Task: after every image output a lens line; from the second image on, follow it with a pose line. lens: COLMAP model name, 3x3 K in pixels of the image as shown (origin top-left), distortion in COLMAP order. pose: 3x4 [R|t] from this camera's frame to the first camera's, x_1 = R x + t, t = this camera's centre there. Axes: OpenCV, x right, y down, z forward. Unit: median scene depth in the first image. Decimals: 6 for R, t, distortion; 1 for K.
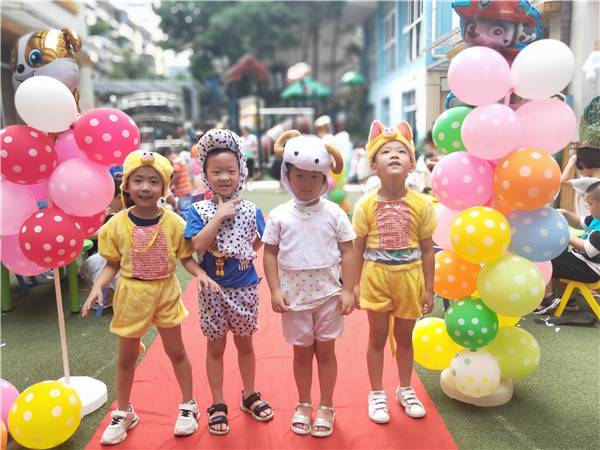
lens RADIAL K [[514.9, 0, 300.0], [0, 514.9, 225.0], [0, 0, 1]] dist [-0.013445, -0.008609]
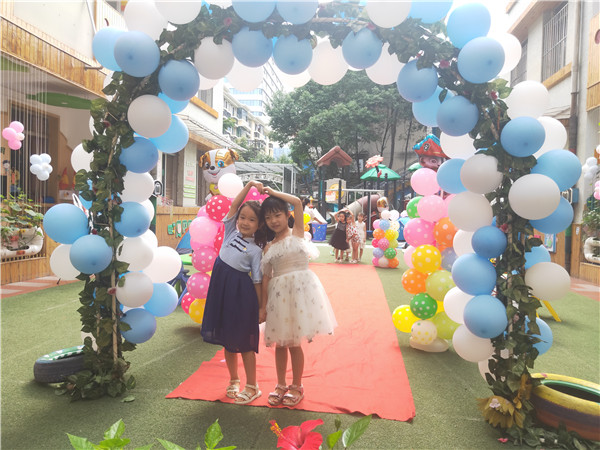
lens RADIAL K [[455.3, 0, 300.0], [0, 455.3, 225.0], [0, 0, 1]] dist [-0.001185, -0.000843]
pose [[0.982874, 0.056416, -0.175430, 0.020809], [-0.079784, 0.988411, -0.129141, 0.019386], [0.166111, 0.140926, 0.975985, -0.102057]]
